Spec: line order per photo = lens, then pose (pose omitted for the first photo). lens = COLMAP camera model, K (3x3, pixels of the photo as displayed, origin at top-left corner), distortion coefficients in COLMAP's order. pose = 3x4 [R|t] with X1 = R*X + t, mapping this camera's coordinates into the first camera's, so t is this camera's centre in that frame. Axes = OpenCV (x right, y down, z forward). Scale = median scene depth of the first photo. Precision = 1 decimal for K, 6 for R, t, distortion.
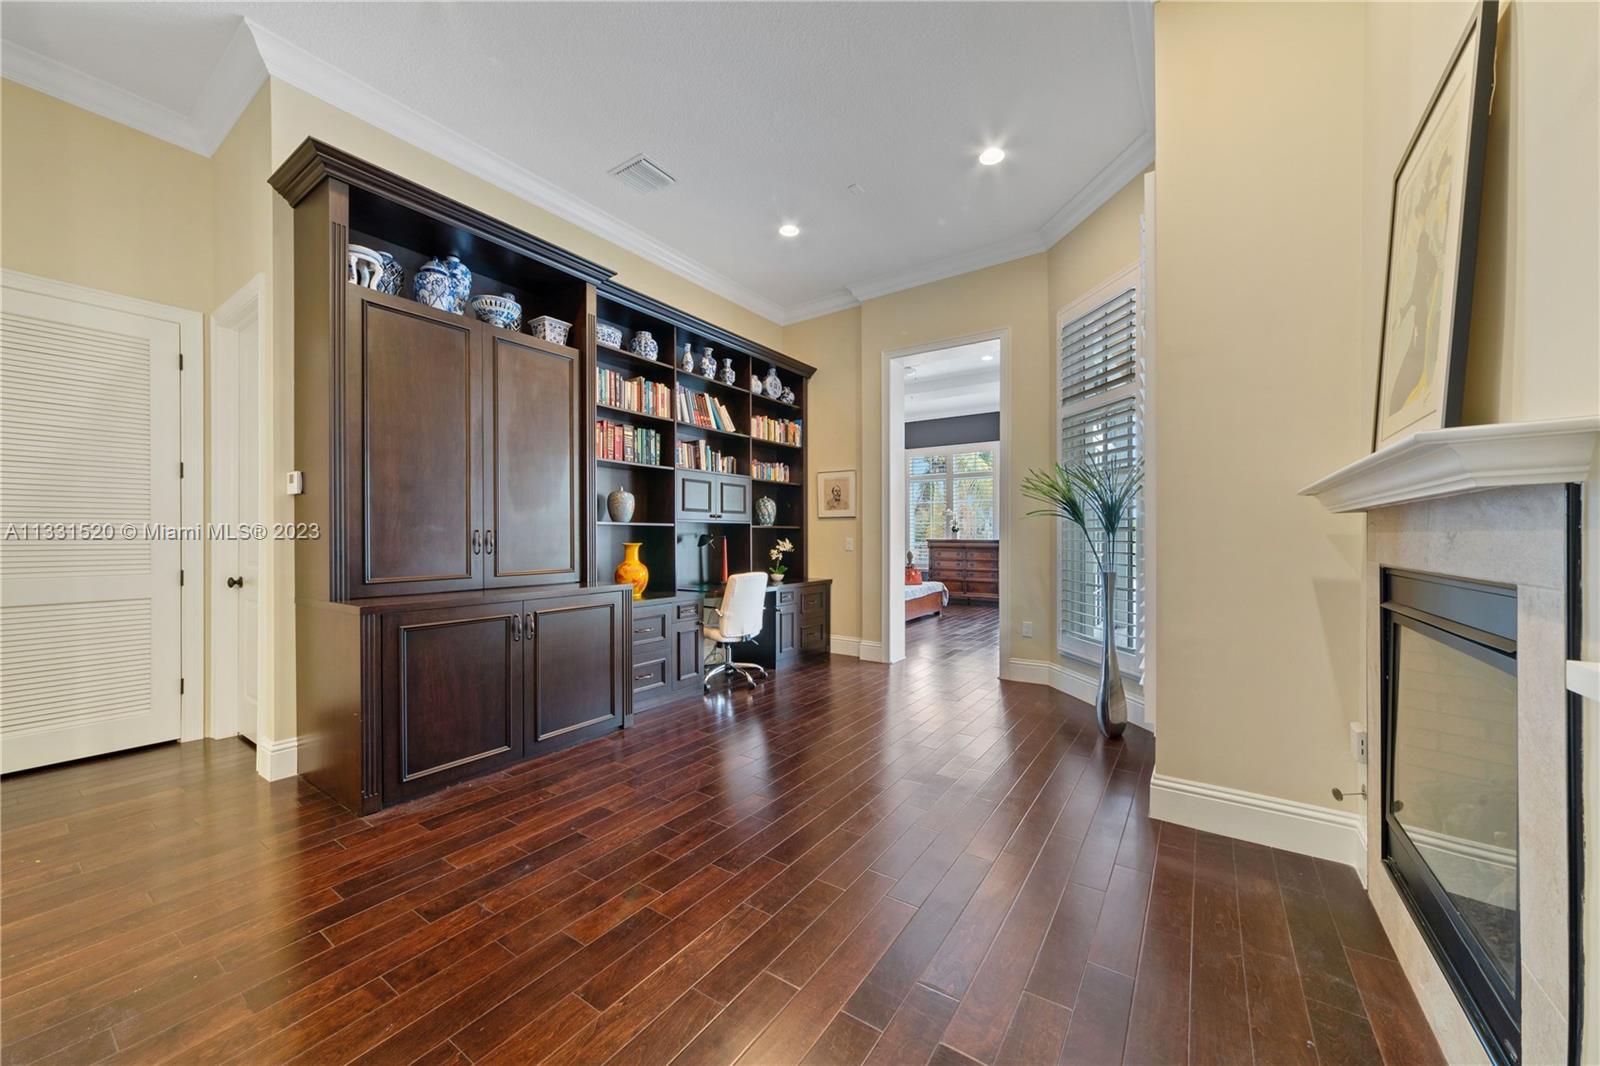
lens RADIAL K [[580.3, 0, 800.0], [0, 580.3, 533.0], [0, 0, 1]] dist [0.000185, -0.000014]
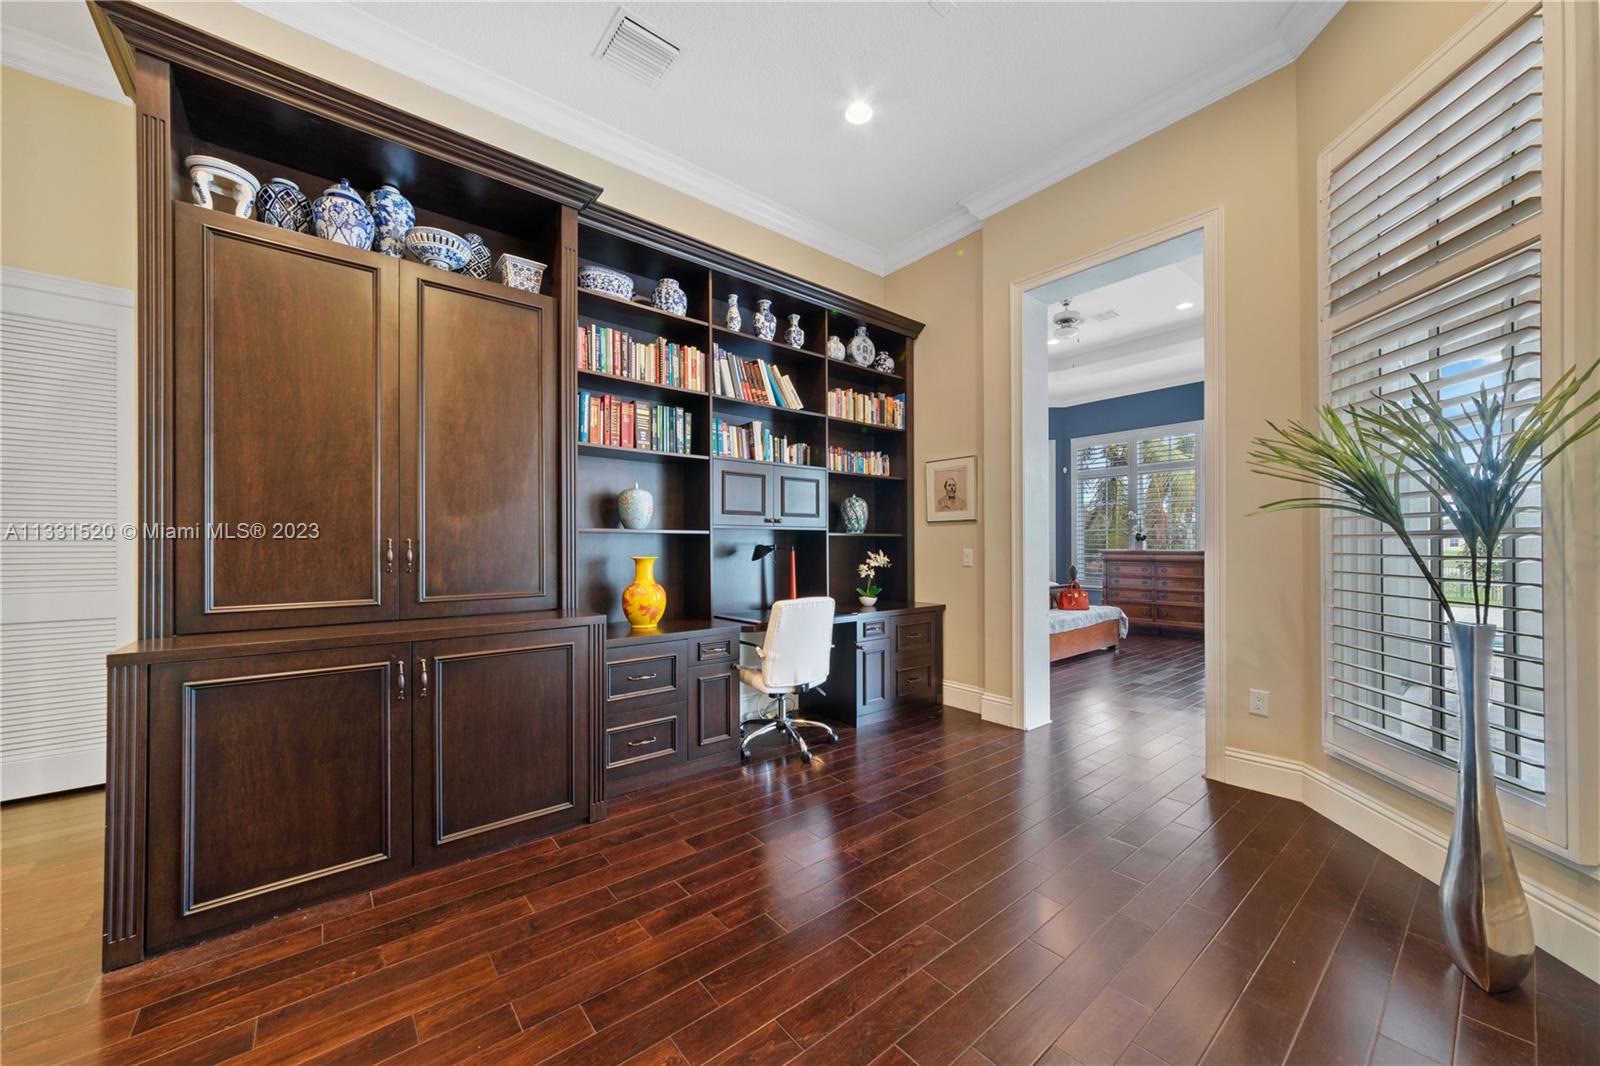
lens RADIAL K [[589.5, 0, 800.7], [0, 589.5, 537.7], [0, 0, 1]] dist [0.000776, 0.000176]
pose [[0.963332, -0.003840, -0.268283, 0.095757], [0.001720, 0.999965, -0.008137, -0.000393], [0.268305, 0.007377, 0.963306, 0.271030]]
